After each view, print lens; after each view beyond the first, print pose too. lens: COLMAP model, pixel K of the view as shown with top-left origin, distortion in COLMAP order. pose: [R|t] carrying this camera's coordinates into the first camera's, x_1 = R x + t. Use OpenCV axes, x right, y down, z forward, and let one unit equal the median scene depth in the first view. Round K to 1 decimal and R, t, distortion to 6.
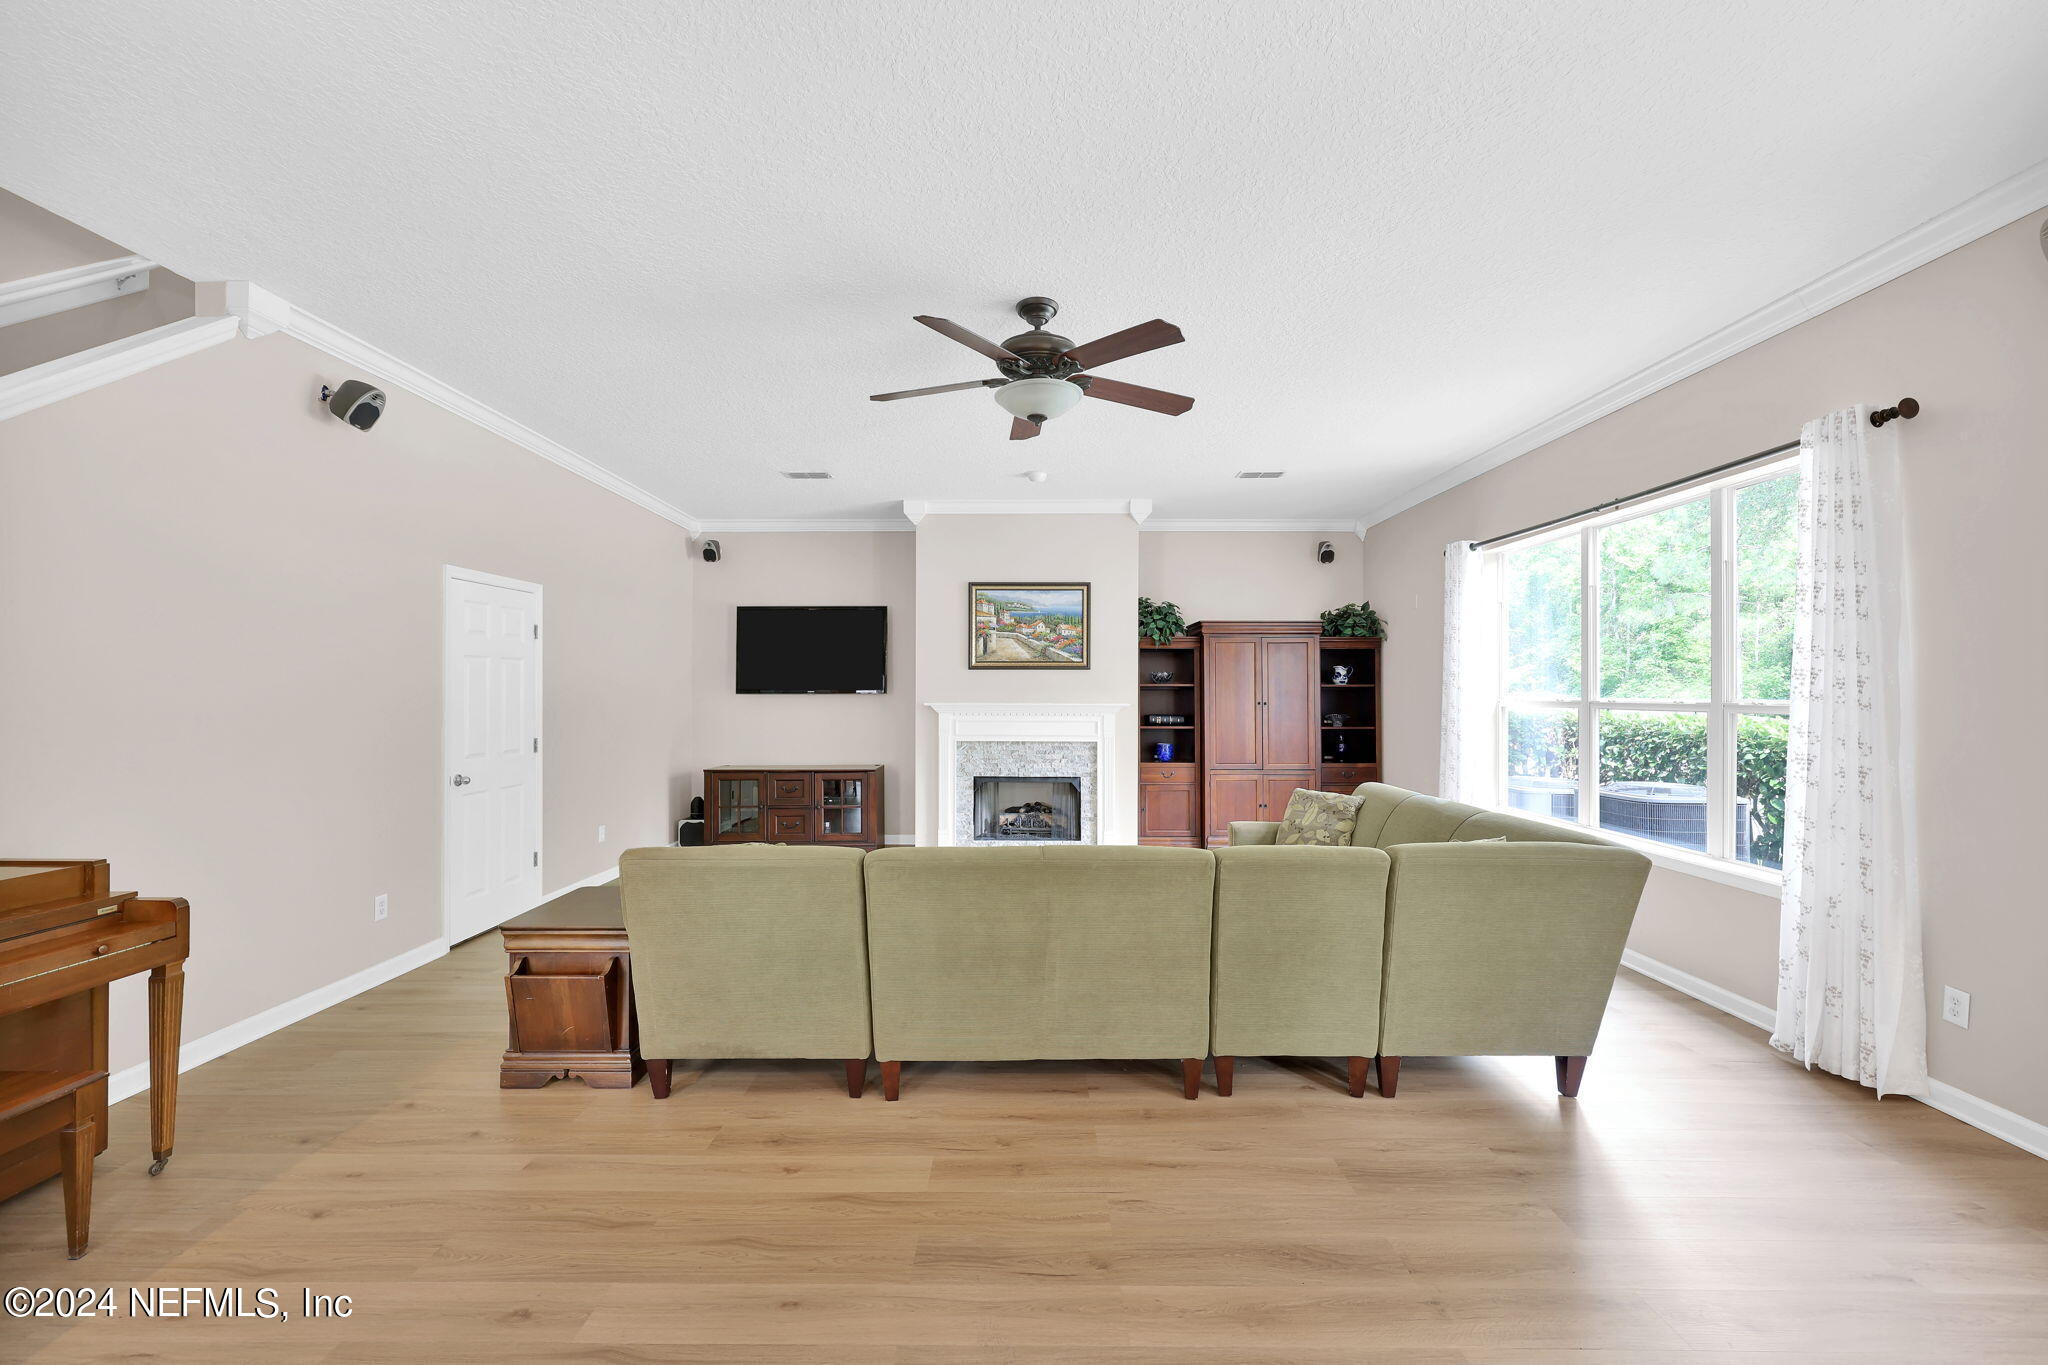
lens RADIAL K [[829.2, 0, 1024.0], [0, 829.2, 685.9], [0, 0, 1]] dist [0.003681, -0.001210]
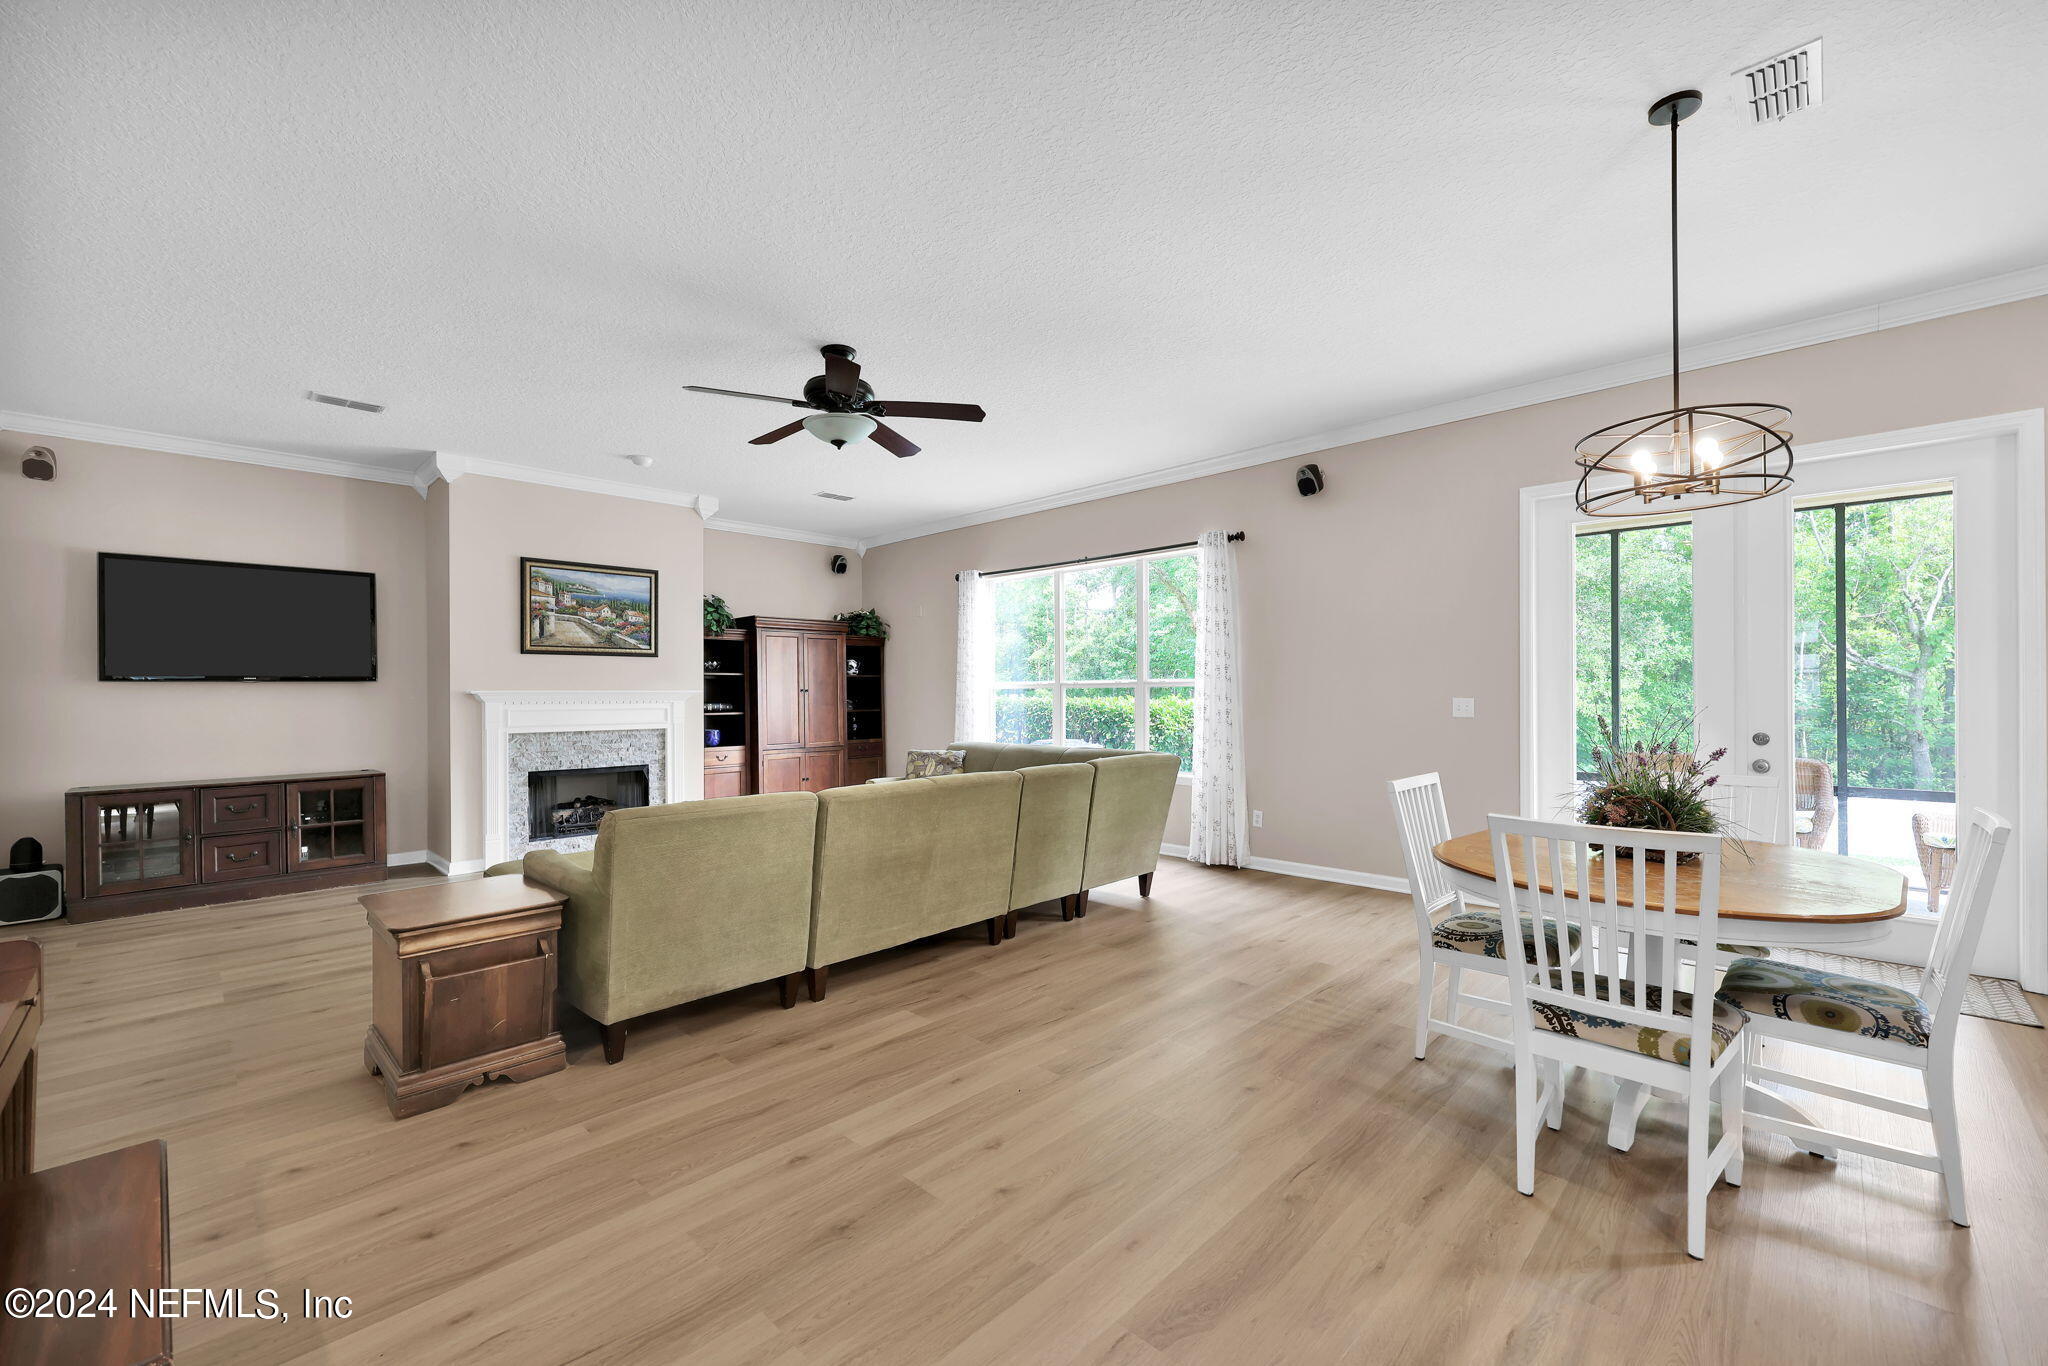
lens RADIAL K [[829.2, 0, 1021.8], [0, 829.2, 690.8], [0, 0, 1]] dist [0.003681, -0.001210]
pose [[0.695843, -0.003613, 0.718185, -0.723037], [0.002091, 0.999993, 0.003005, 0.040843], [-0.718191, -0.000590, 0.695846, -0.043691]]
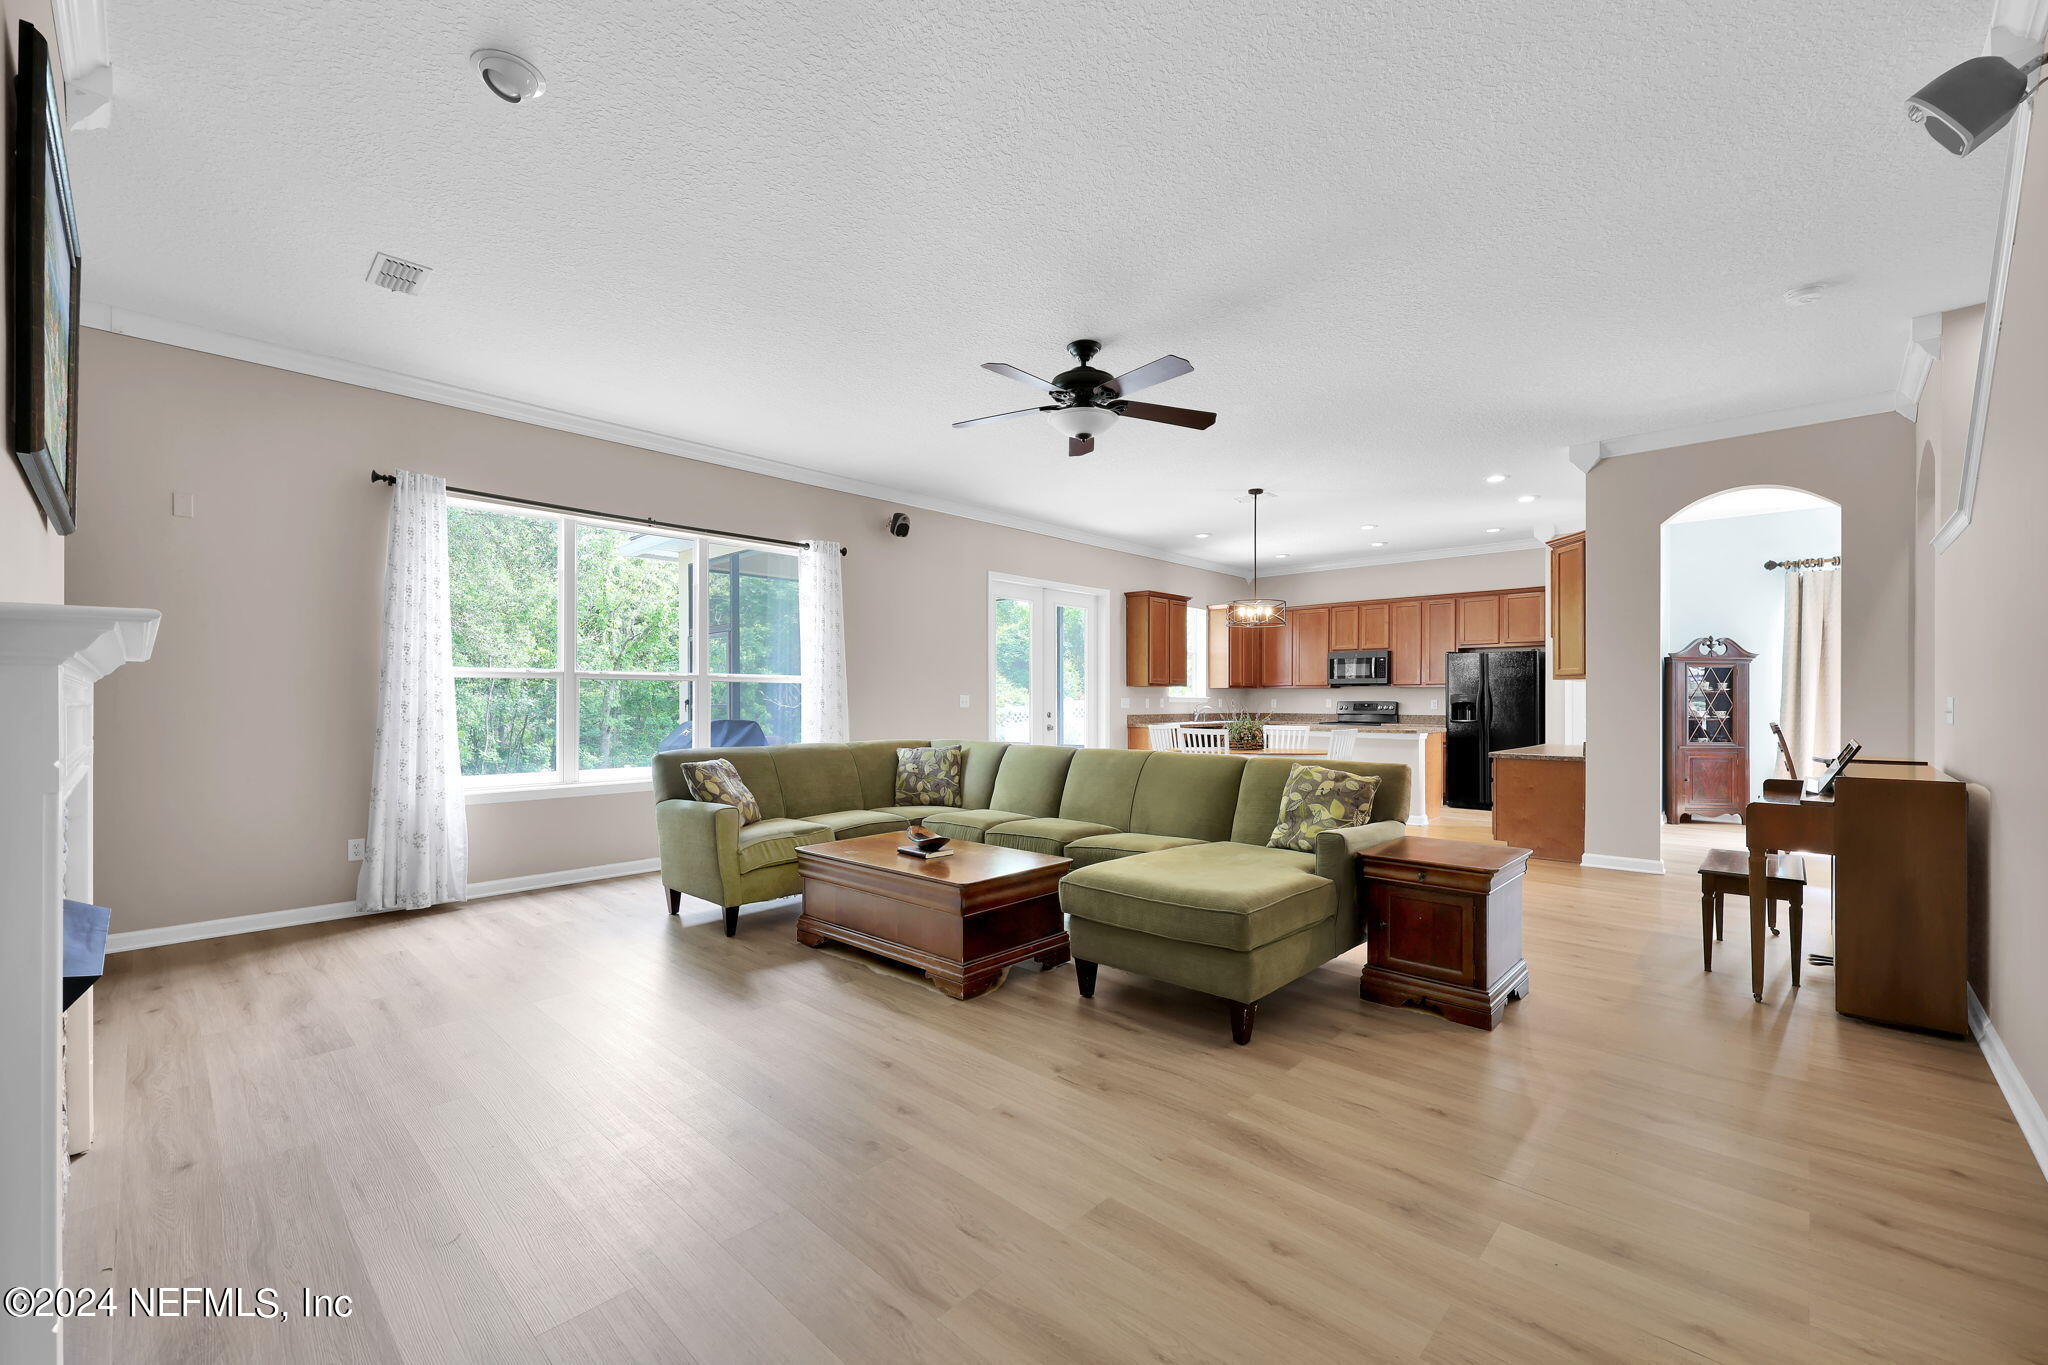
lens RADIAL K [[829.2, 0, 1027.4], [0, 829.2, 694.2], [0, 0, 1]] dist [0.003681, -0.001210]
pose [[-0.733235, 0.002573, 0.679970, -0.811016], [-0.005556, 0.999937, -0.009776, 0.079582], [-0.679952, -0.010946, -0.733175, 2.097937]]
